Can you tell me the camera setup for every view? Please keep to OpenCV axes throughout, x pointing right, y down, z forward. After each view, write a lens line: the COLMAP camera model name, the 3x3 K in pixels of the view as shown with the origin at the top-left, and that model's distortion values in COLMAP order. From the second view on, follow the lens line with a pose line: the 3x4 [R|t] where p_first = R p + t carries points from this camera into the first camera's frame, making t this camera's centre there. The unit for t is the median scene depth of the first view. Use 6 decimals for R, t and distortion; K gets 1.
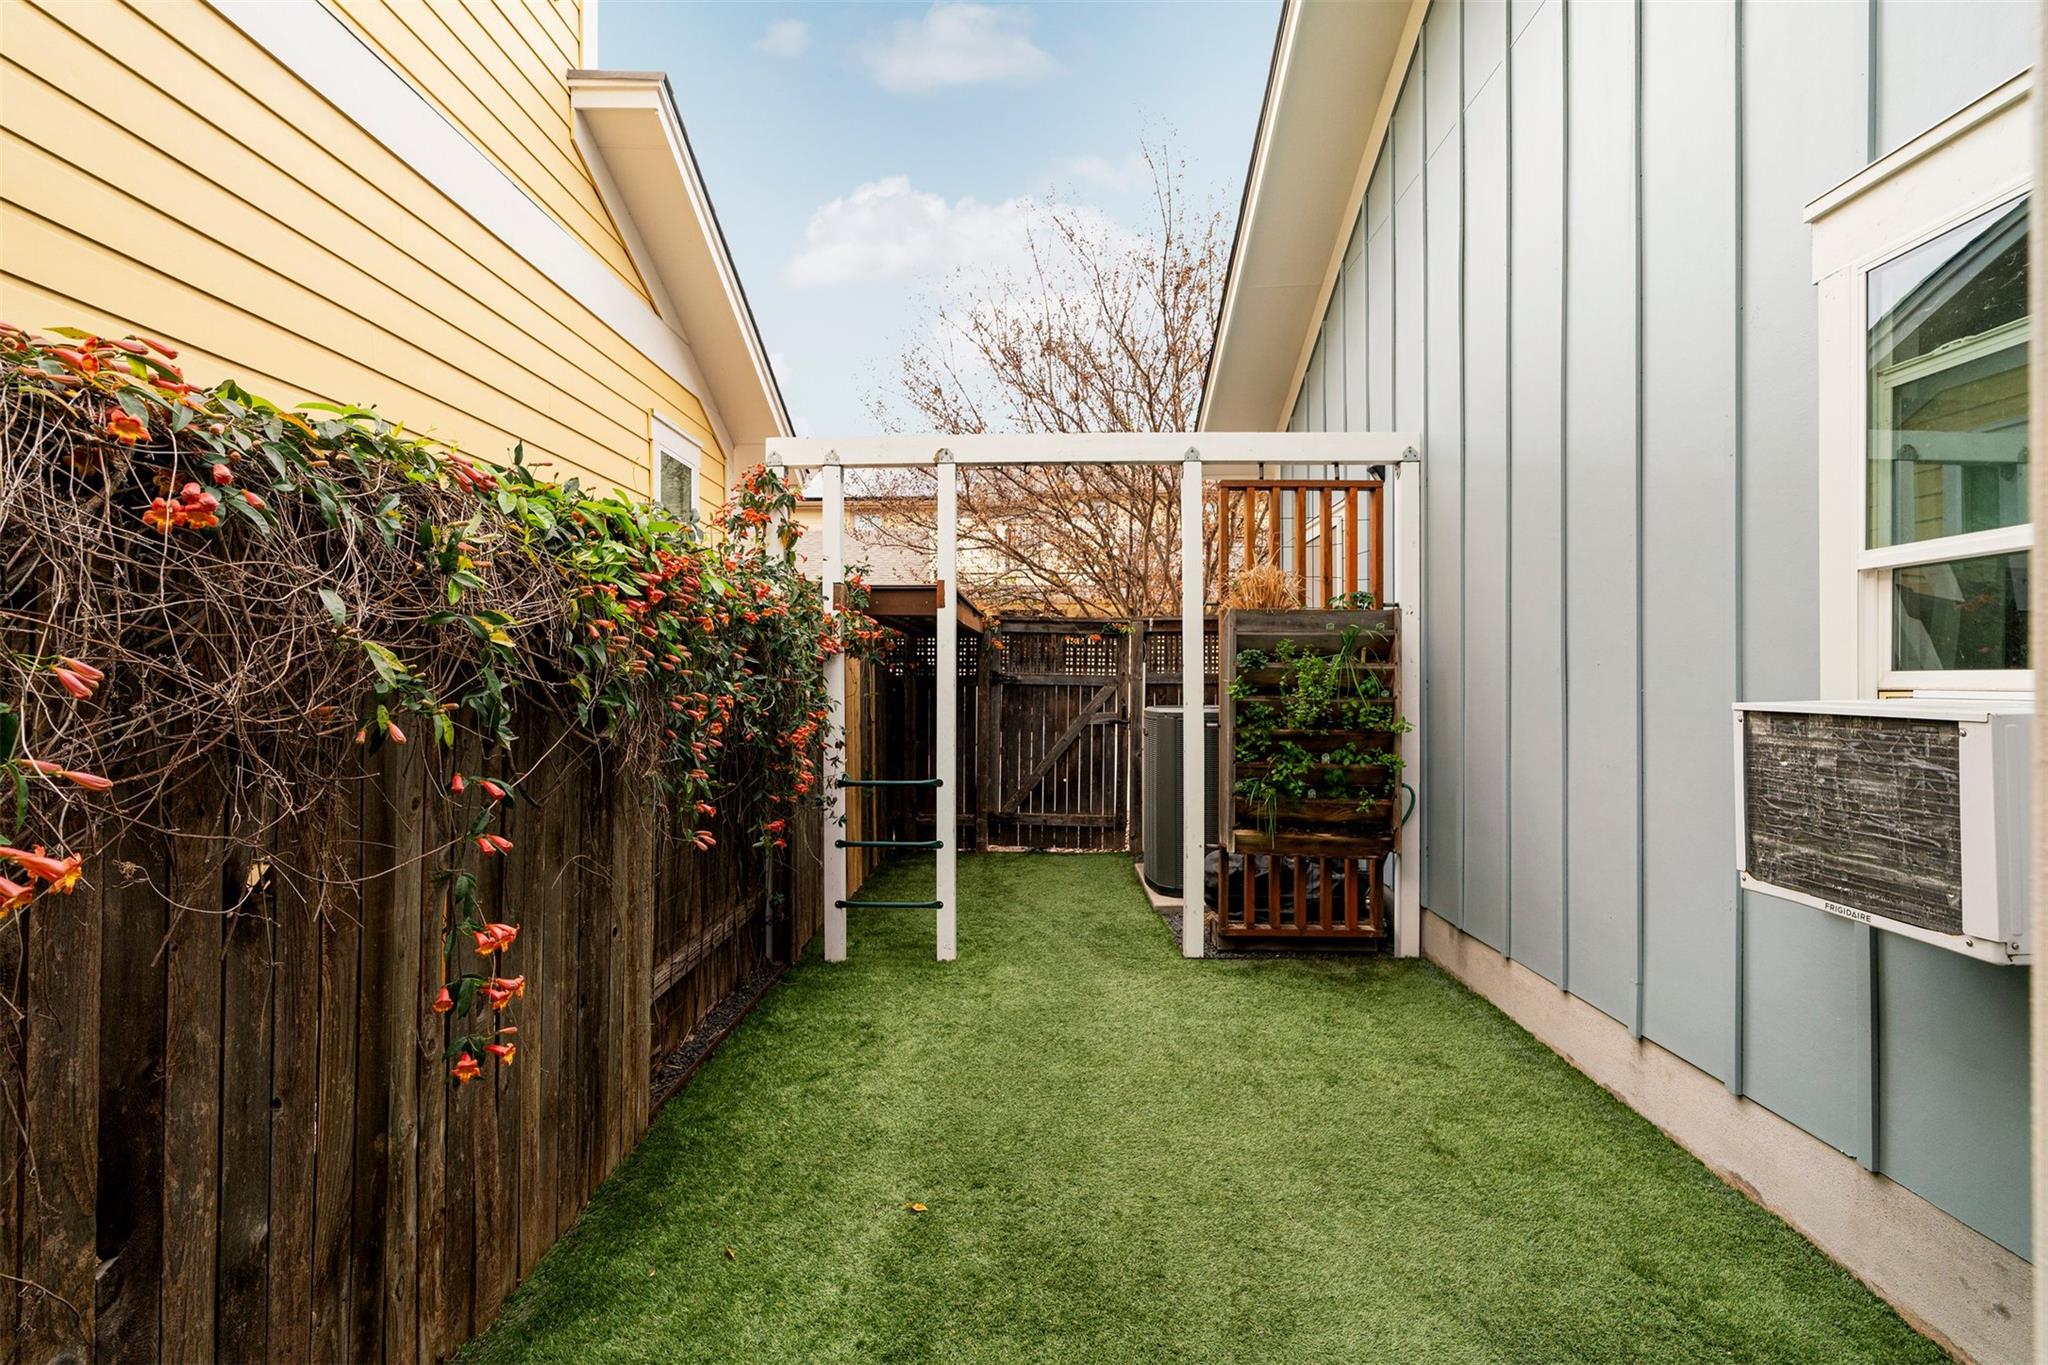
lens RADIAL K [[927.3, 0, 1020.6], [0, 927.3, 684.1], [0, 0, 1]] dist [-0.002768, 0.000022]
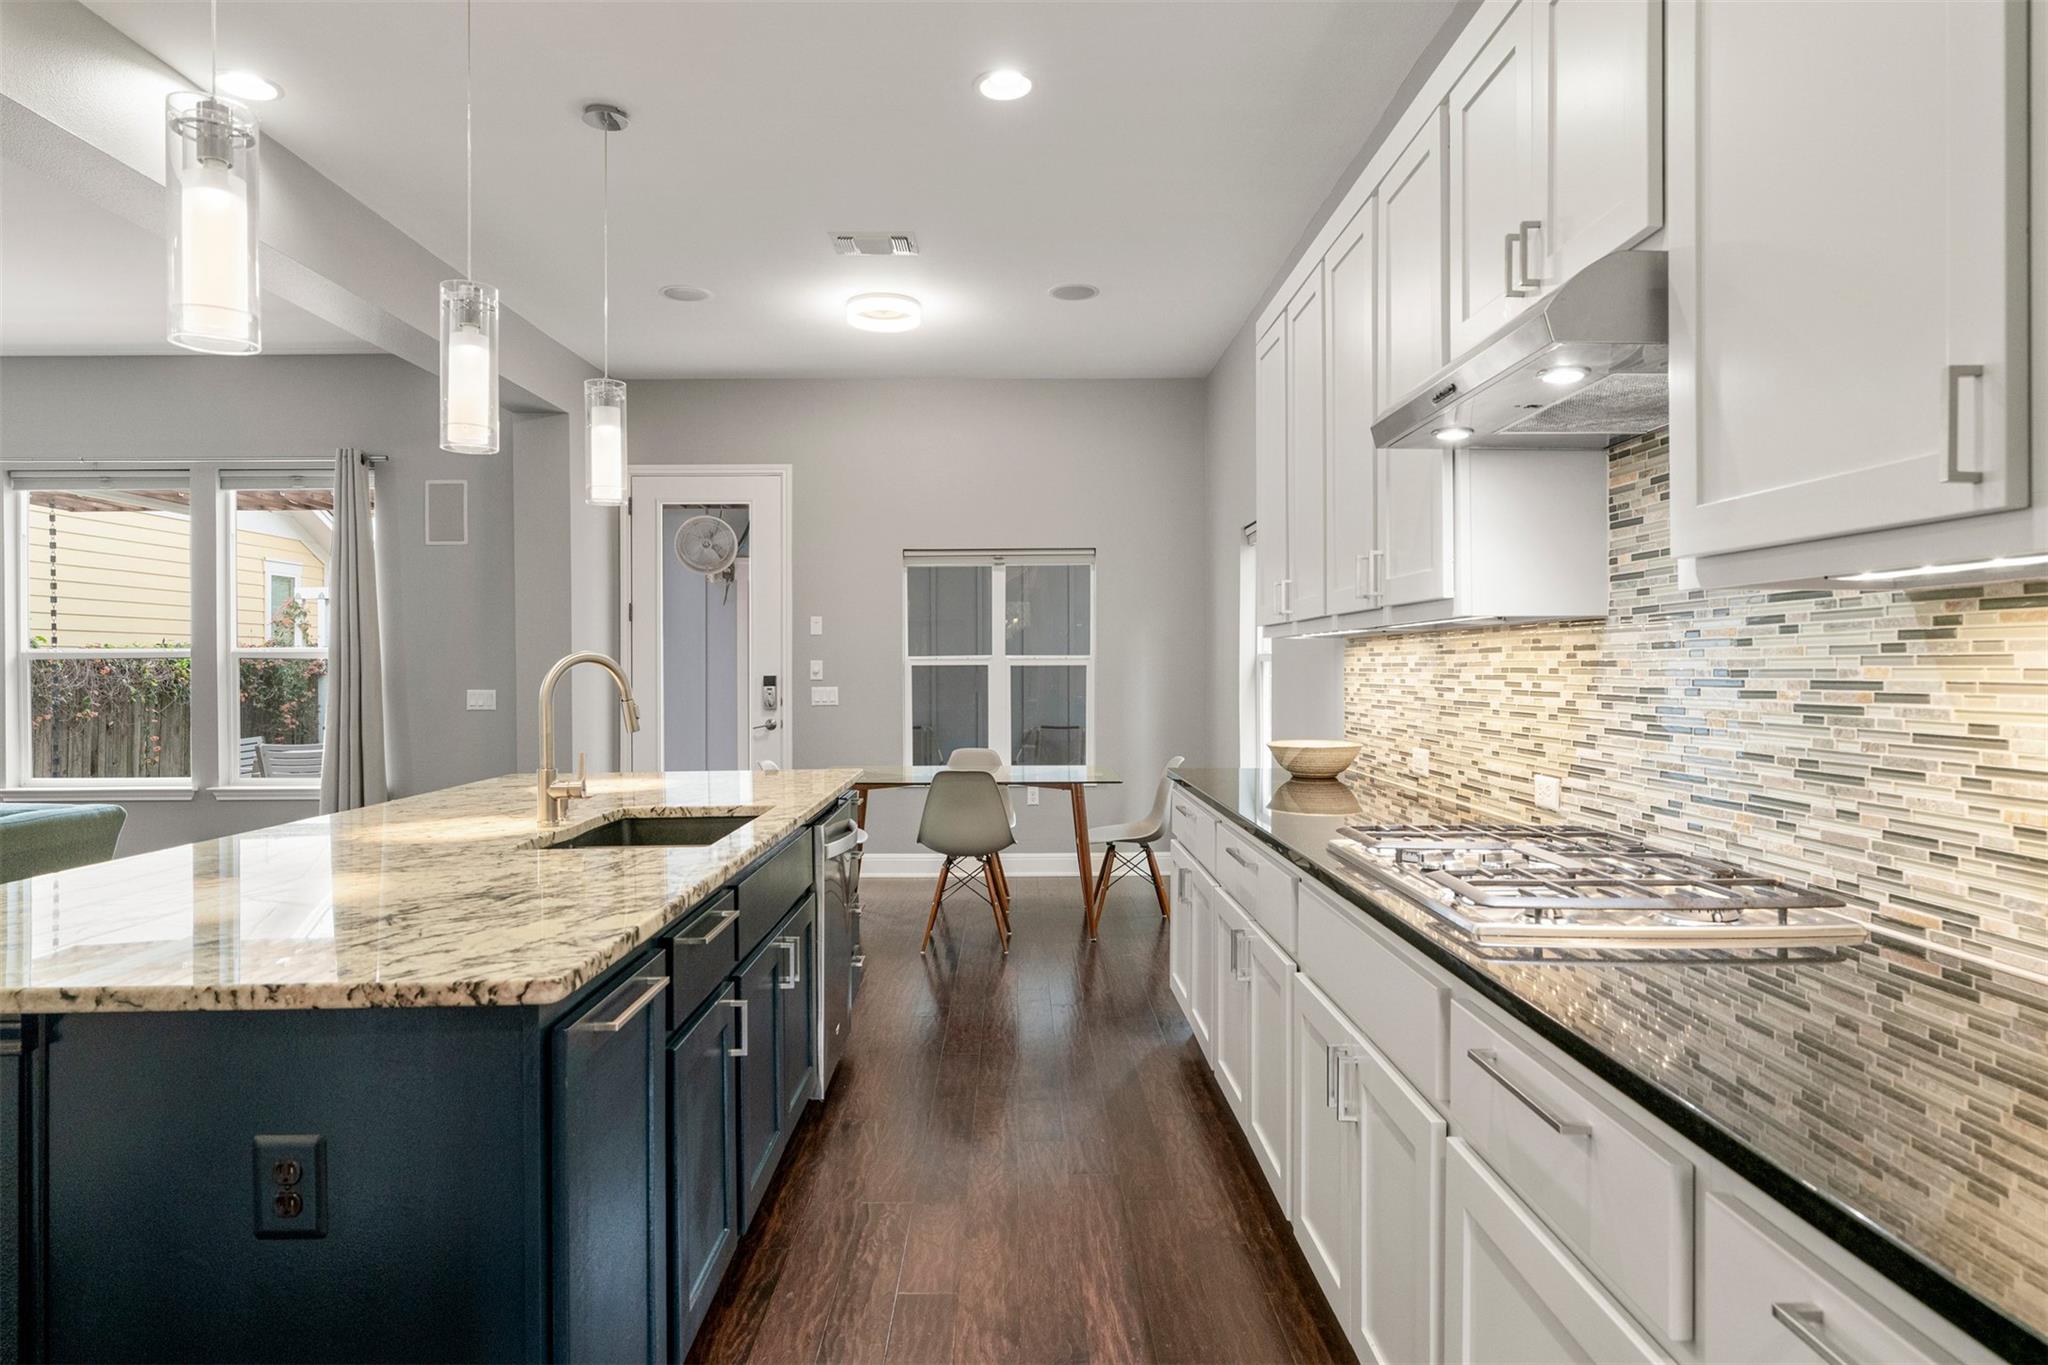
lens RADIAL K [[1175.2, 0, 1020.4], [0, 1175.2, 669.6], [0, 0, 1]] dist [-0.000327, -0.000192]
pose [[0.999209, -0.005908, 0.039316, 4.194242], [0.005934, 0.999982, -0.000547, -0.096580], [-0.039312, 0.000779, 0.999227, -6.018094]]
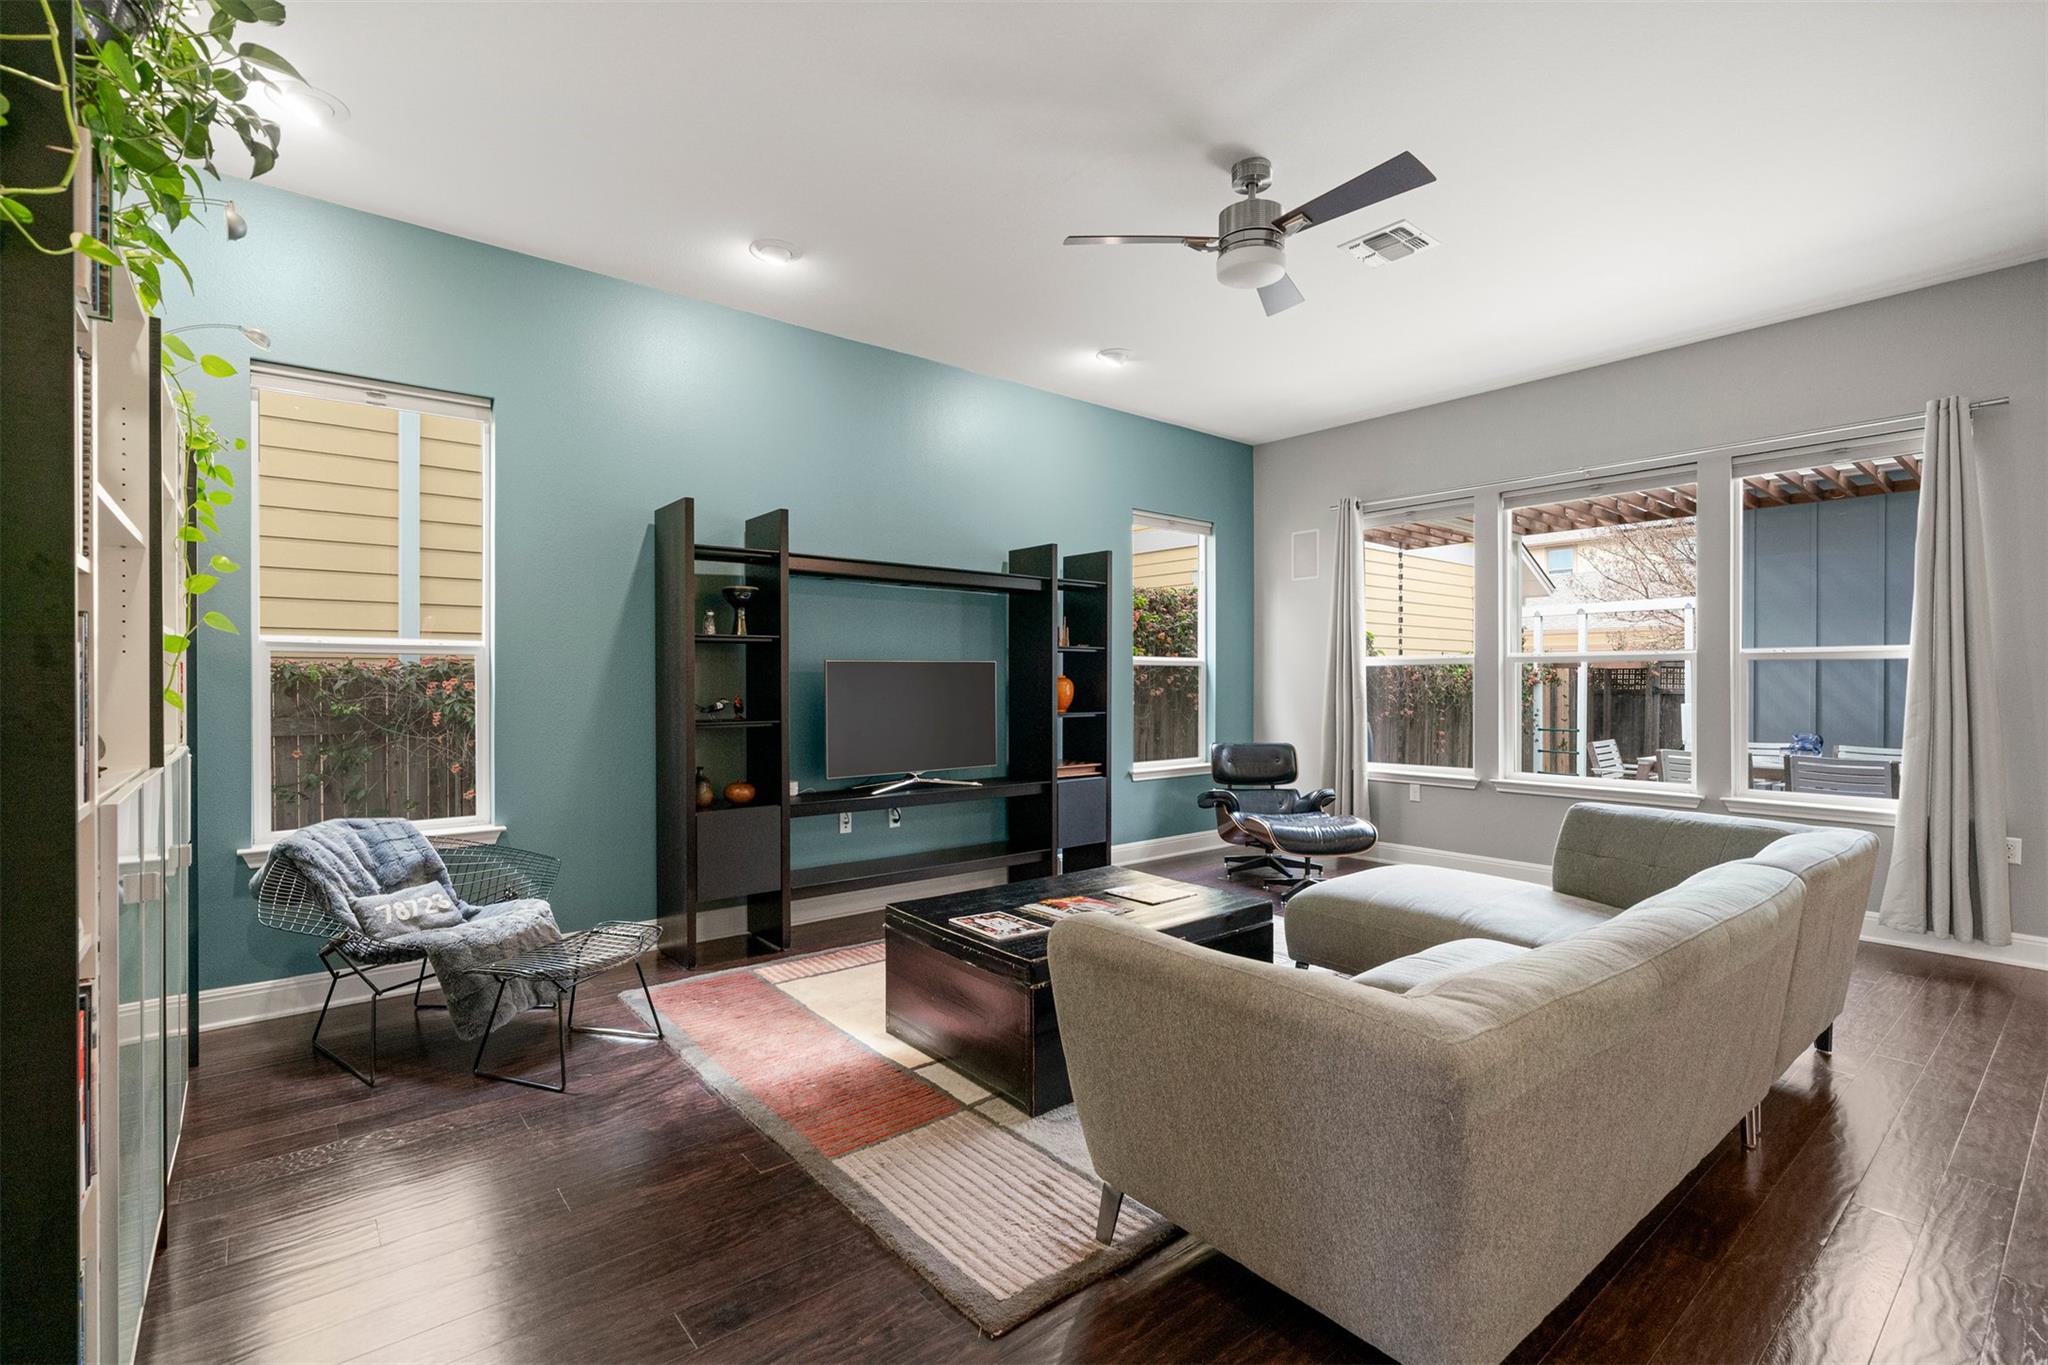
lens RADIAL K [[960.8, 0, 1024.0], [0, 960.8, 682.5], [0, 0, 1]] dist [0.010570, 0.000398]
pose [[0.674814, -0.003506, -0.737980, 2.407341], [0.002784, 0.999994, -0.002205, -0.082622], [0.737983, -0.000567, 0.674820, -5.641150]]
